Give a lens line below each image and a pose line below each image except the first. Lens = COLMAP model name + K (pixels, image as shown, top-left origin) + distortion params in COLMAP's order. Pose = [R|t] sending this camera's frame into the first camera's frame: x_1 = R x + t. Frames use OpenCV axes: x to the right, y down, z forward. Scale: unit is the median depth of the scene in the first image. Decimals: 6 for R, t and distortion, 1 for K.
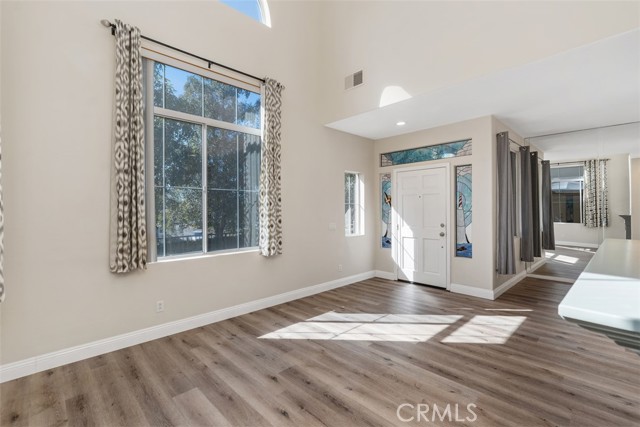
lens RADIAL K [[289.3, 0, 318.9], [0, 289.3, 208.4], [0, 0, 1]] dist [0.000728, -0.000061]
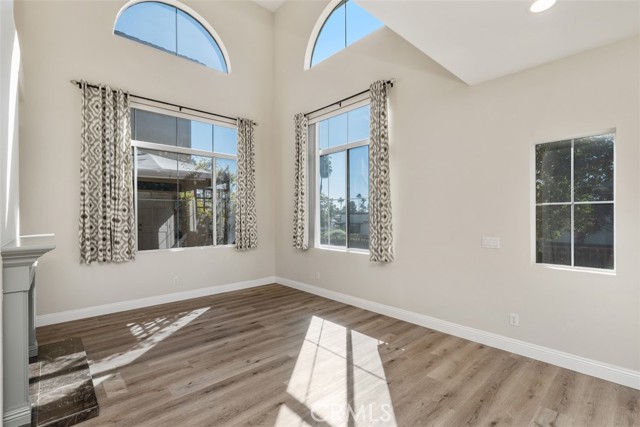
lens RADIAL K [[294.7, 0, 316.9], [0, 294.7, 214.5], [0, 0, 1]] dist [0.004473, 0.000216]
pose [[-0.029745, 0.002854, -0.999553, 0.926729], [0.008125, 0.999964, 0.002614, -0.003602], [0.999525, -0.008044, -0.029767, 0.898496]]
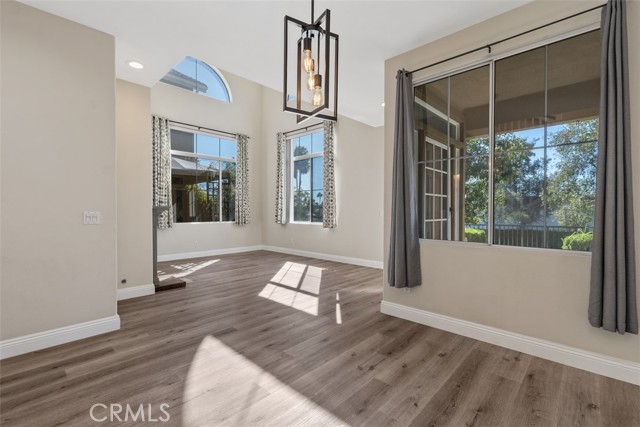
lens RADIAL K [[289.3, 0, 318.9], [0, 289.3, 208.4], [0, 0, 1]] dist [0.000728, -0.000061]
pose [[0.046923, -0.000192, -0.998898, 1.586855], [0.002469, 0.999997, -0.000076, 0.056156], [0.998895, -0.002463, 0.046923, 0.955628]]
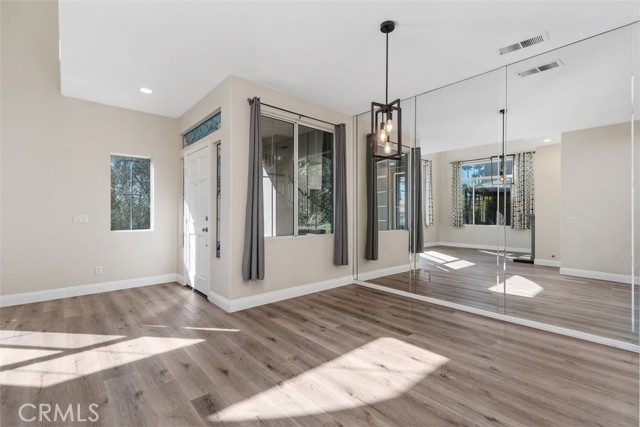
lens RADIAL K [[288.9, 0, 319.2], [0, 288.9, 213.2], [0, 0, 1]] dist [0.006036, 0.000132]
pose [[0.999346, 0.005516, -0.035733, 1.032365], [-0.005539, 0.999985, -0.000542, 0.055880], [0.035730, 0.000740, 0.999361, 0.275676]]
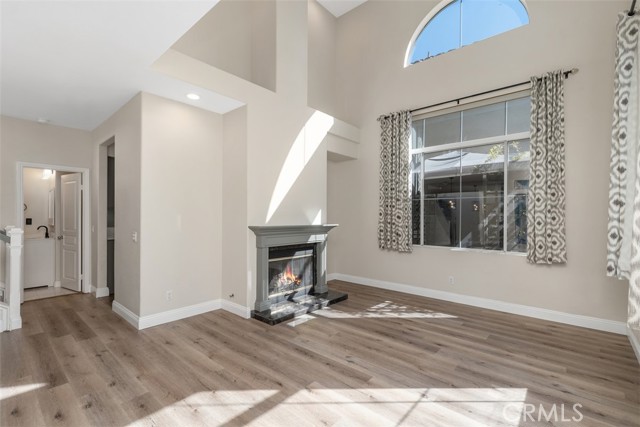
lens RADIAL K [[288.9, 0, 319.2], [0, 288.9, 213.2], [0, 0, 1]] dist [0.006036, 0.000132]
pose [[-0.996264, -0.000945, -0.086350, 0.312195], [0.000325, 0.999892, -0.014697, 0.015881], [0.086354, -0.014670, -0.996156, 1.438318]]
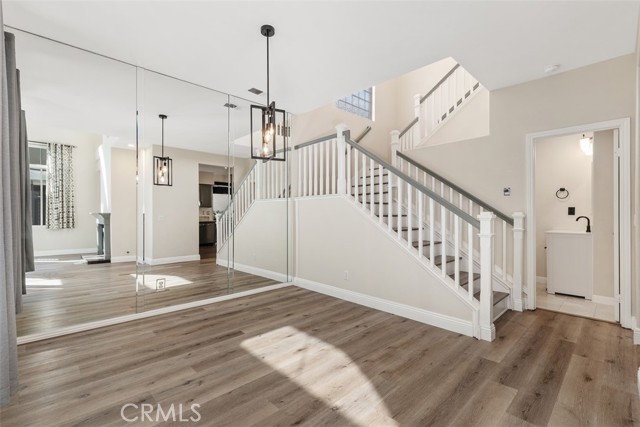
lens RADIAL K [[288.9, 0, 319.2], [0, 288.9, 213.2], [0, 0, 1]] dist [0.006036, 0.000132]
pose [[0.000776, 0.004792, 0.999988, 0.466921], [-0.004707, 0.999977, -0.004788, 0.057290], [-0.999989, -0.004703, 0.000799, 0.841339]]
